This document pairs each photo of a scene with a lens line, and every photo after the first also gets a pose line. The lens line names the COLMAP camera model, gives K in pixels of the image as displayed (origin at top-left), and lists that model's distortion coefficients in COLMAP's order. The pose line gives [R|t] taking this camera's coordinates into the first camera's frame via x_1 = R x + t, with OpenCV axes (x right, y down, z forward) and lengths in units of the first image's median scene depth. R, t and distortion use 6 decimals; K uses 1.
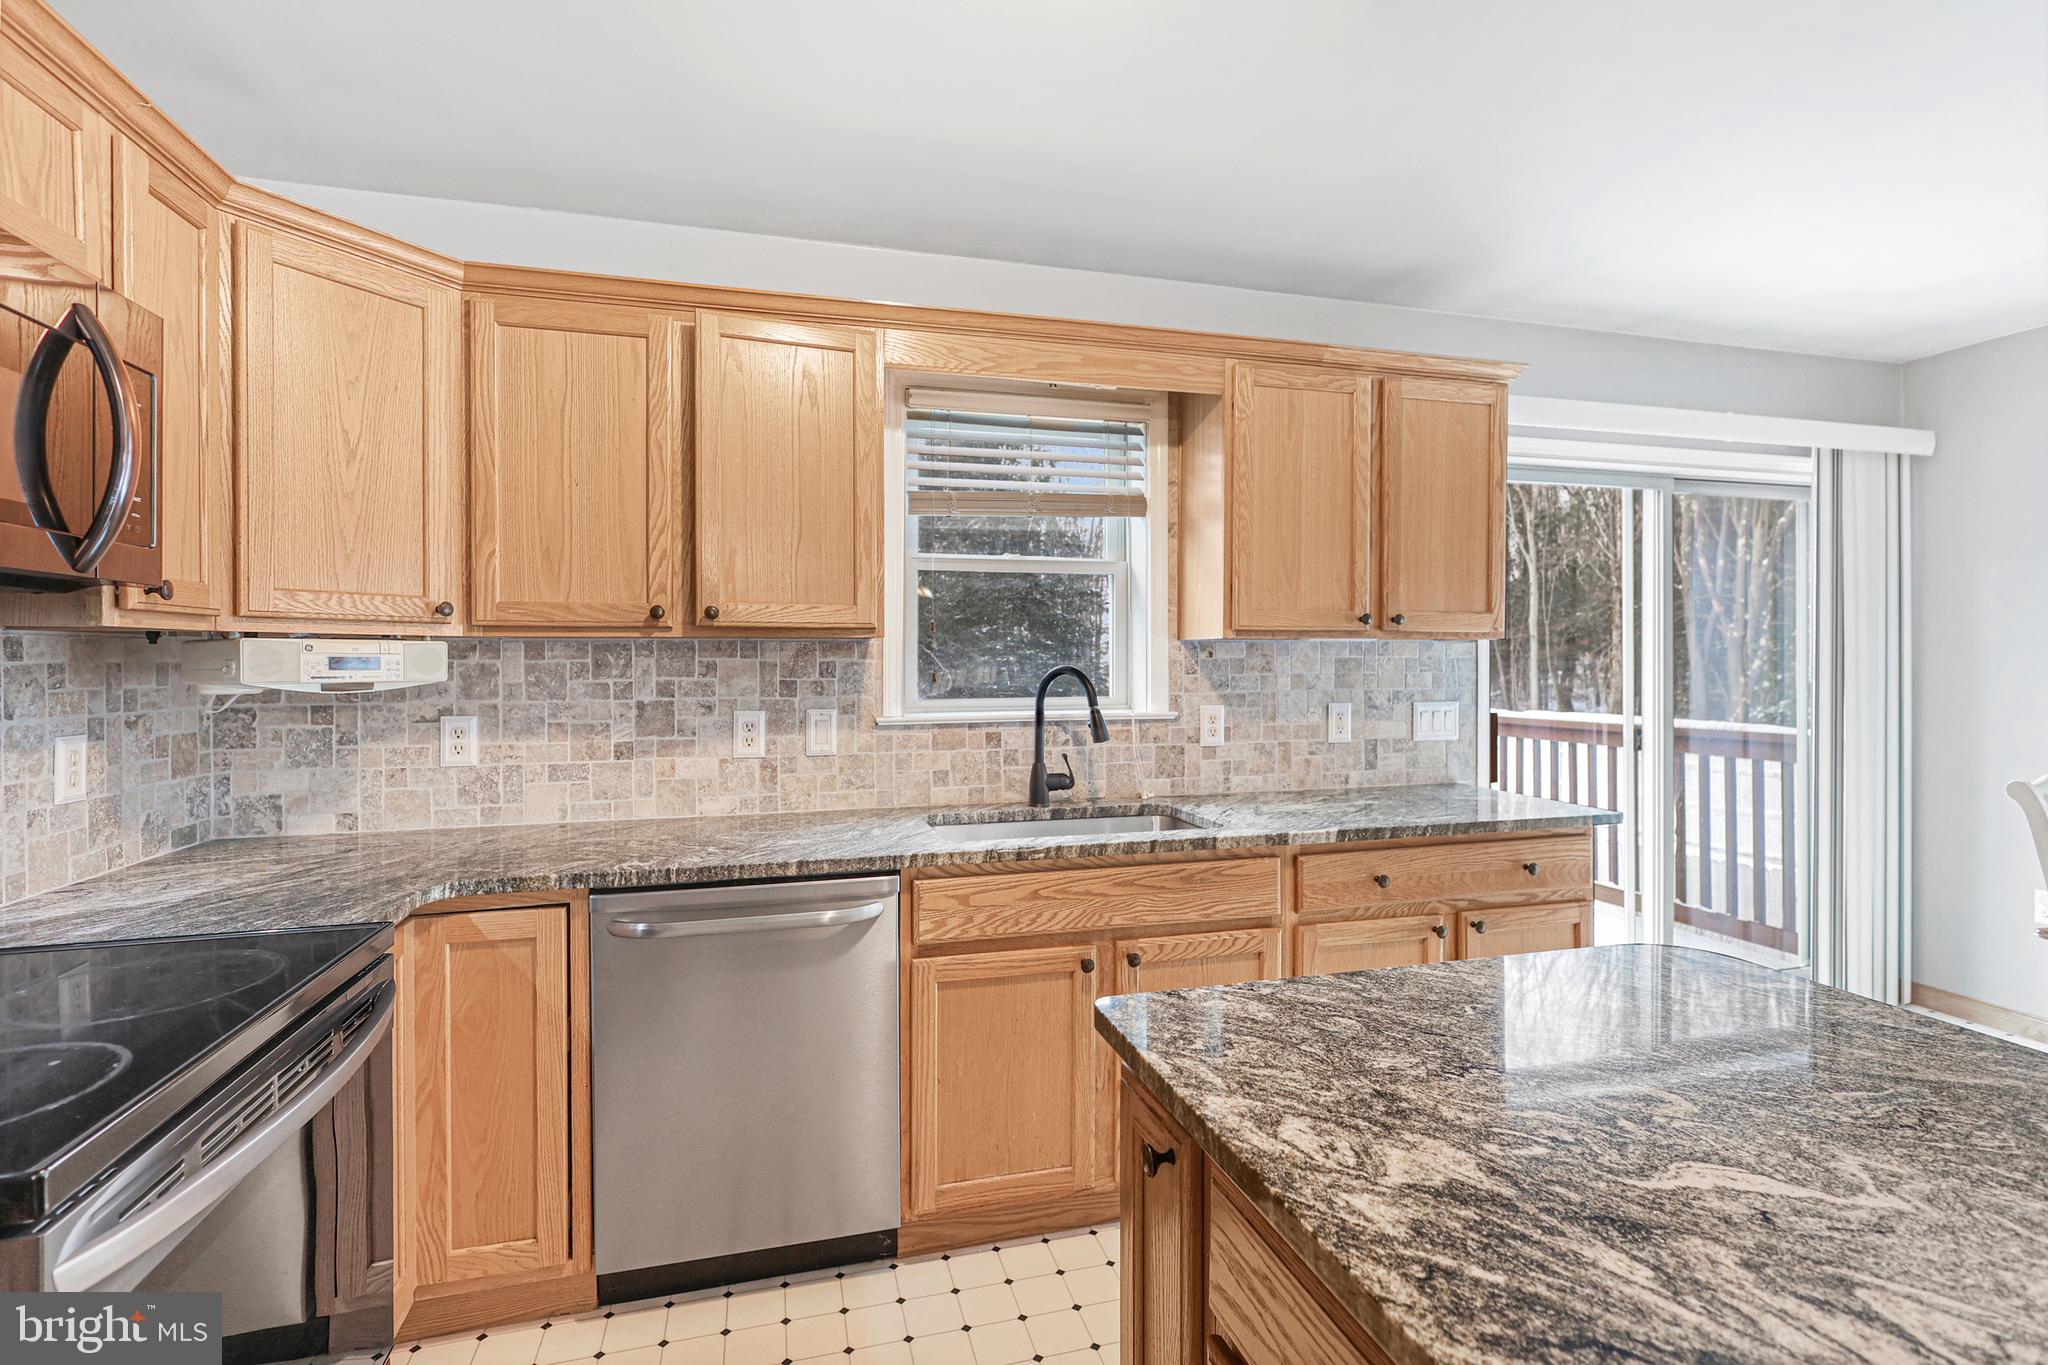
lens RADIAL K [[939.6, 0, 1027.0], [0, 939.6, 669.0], [0, 0, 1]] dist [0.004156, 0.000294]
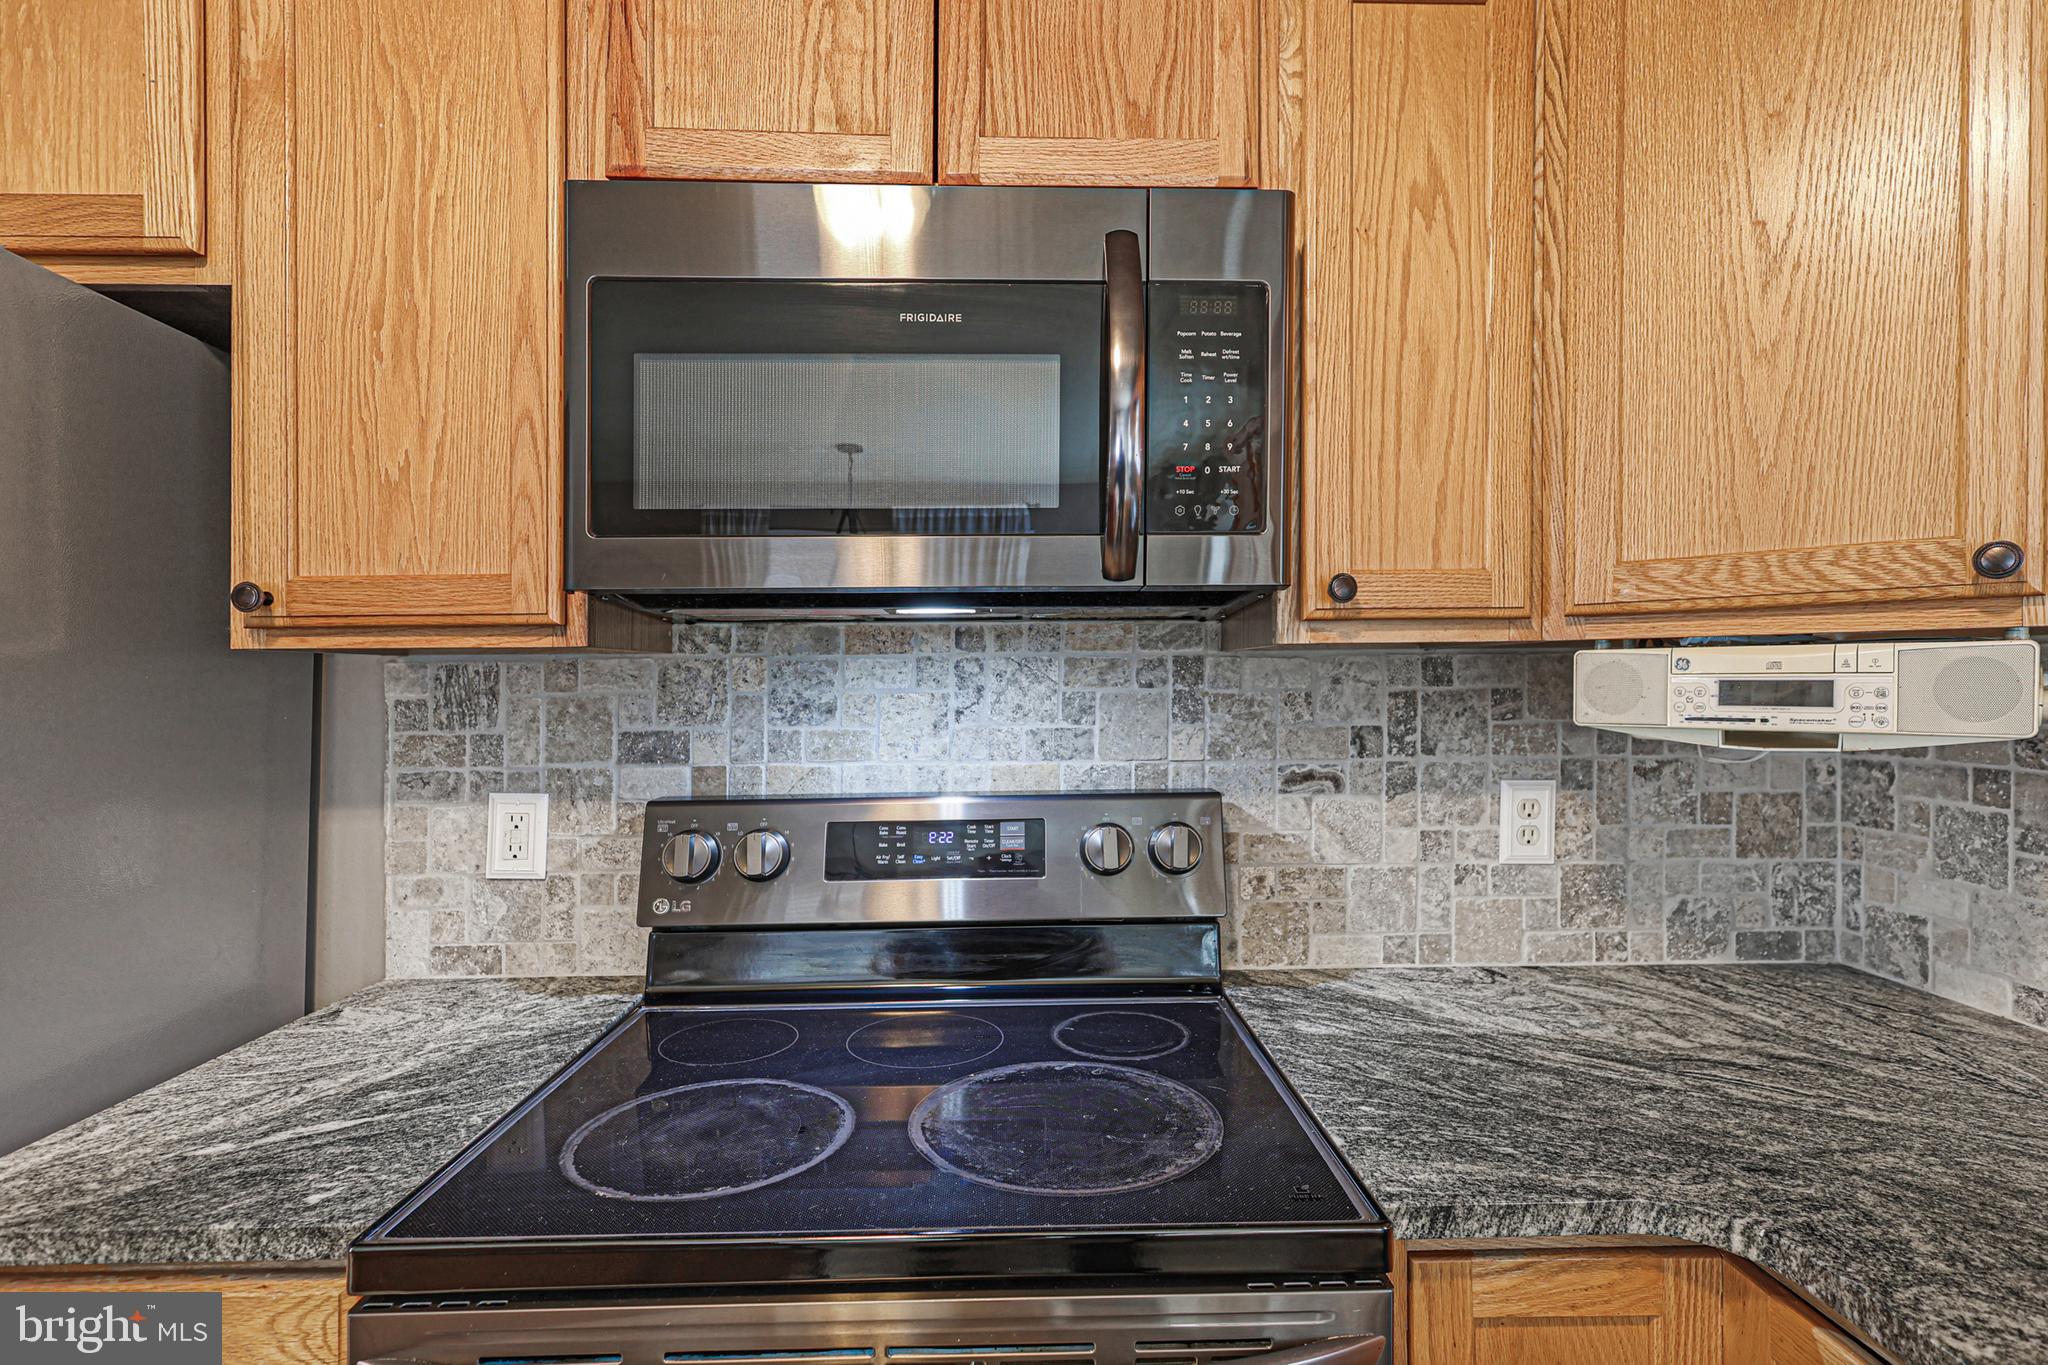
lens RADIAL K [[964.5, 0, 1023.2], [0, 964.5, 712.5], [0, 0, 1]] dist [-0.001297, -0.000079]
pose [[-0.253566, 0.035313, -0.966673, -0.088785], [-0.001037, 0.999323, 0.036777, -0.010485], [0.967318, 0.010328, -0.253357, 0.558305]]
